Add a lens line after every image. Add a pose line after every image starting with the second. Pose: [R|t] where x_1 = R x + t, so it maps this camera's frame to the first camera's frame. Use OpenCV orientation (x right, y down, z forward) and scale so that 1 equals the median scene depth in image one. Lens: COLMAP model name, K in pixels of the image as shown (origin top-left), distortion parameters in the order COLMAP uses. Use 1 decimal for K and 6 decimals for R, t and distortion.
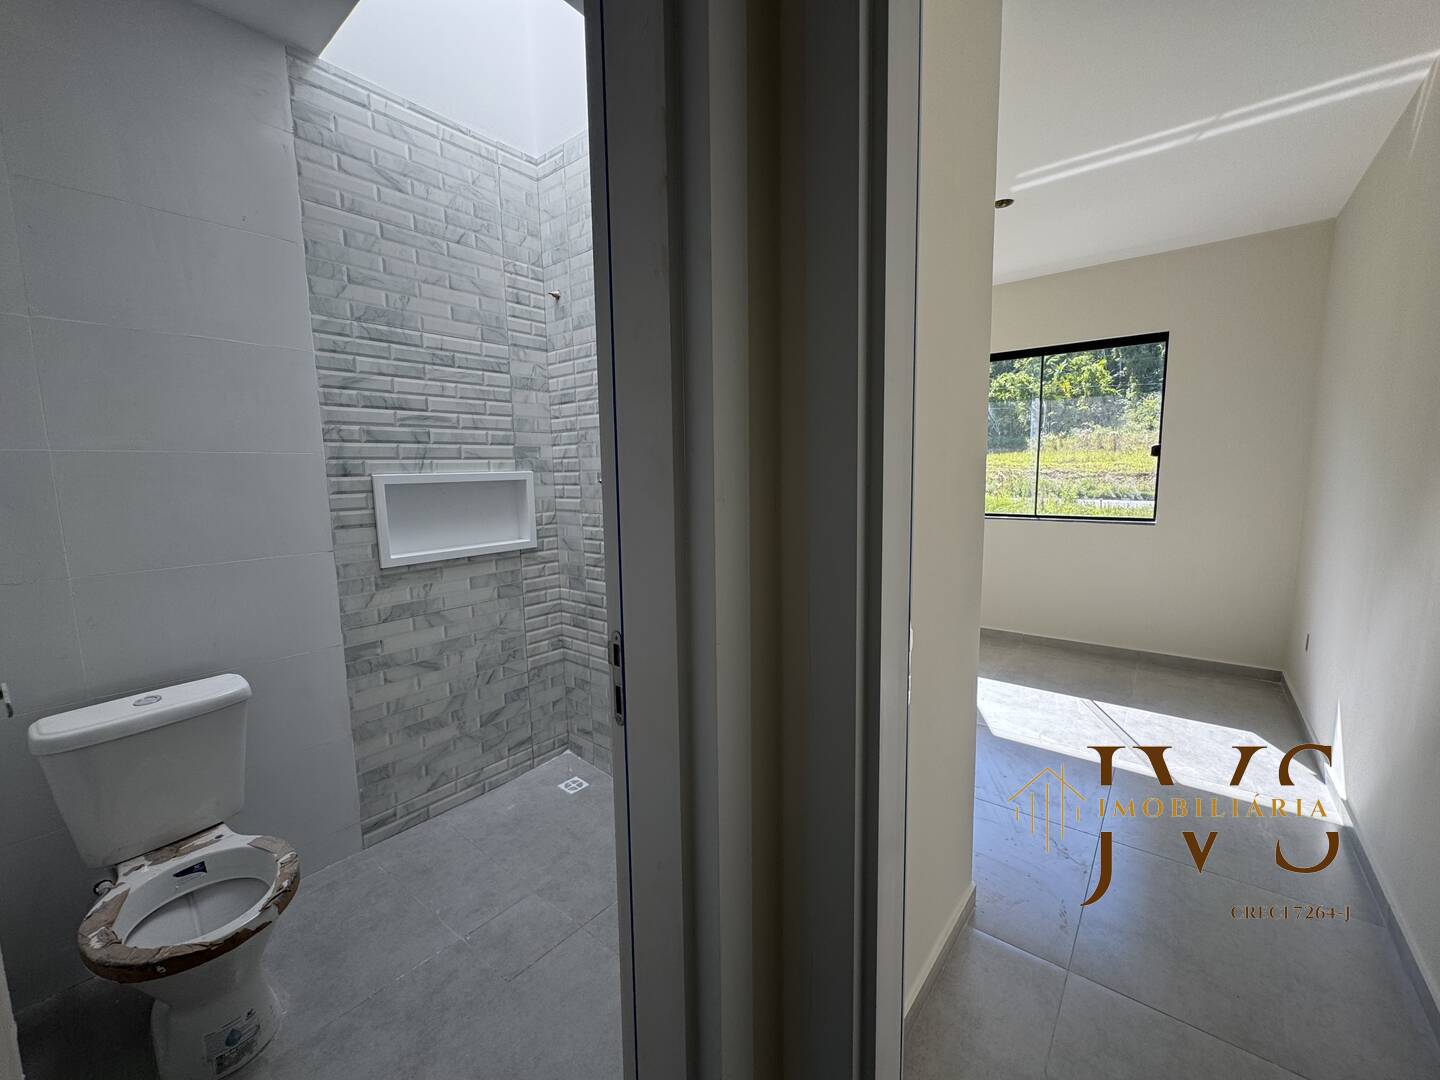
lens RADIAL K [[578.6, 0, 721.4], [0, 578.6, 539.1], [0, 0, 1]] dist [-0.001901, 0.000406]
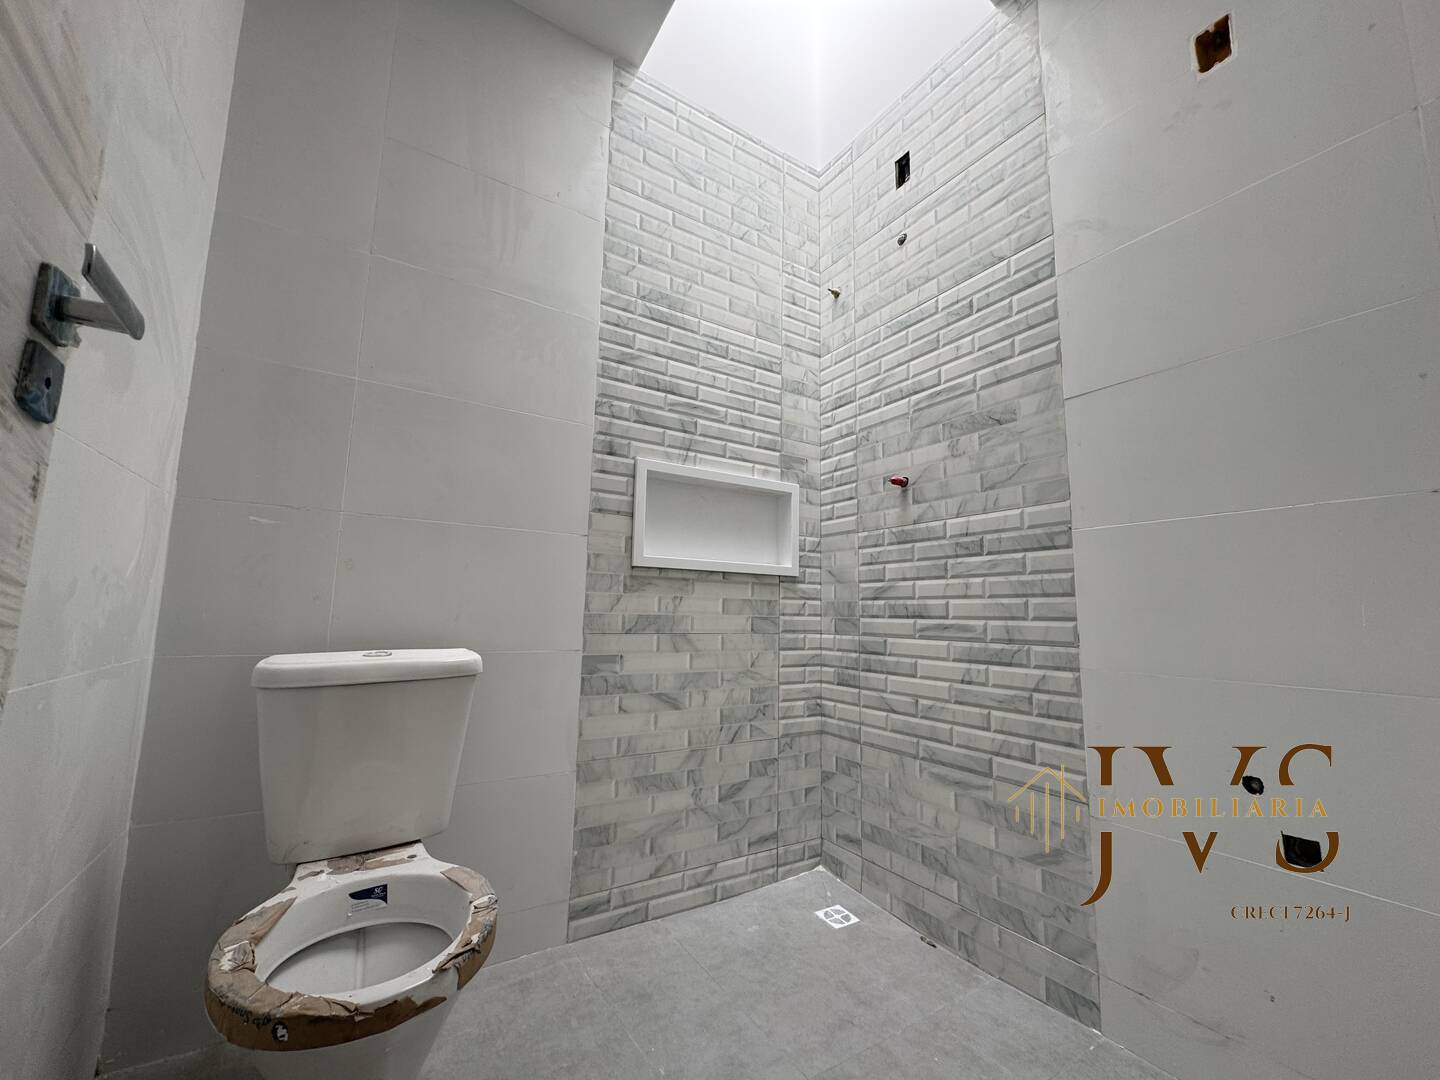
lens RADIAL K [[578.6, 0, 719.9], [0, 578.6, 540.9], [0, 0, 1]] dist [-0.001901, 0.000406]
pose [[0.945465, -0.003451, -0.325705, -0.193246], [-0.077523, 0.968826, -0.235302, 0.198366], [0.316363, 0.247720, 0.915723, 0.261318]]
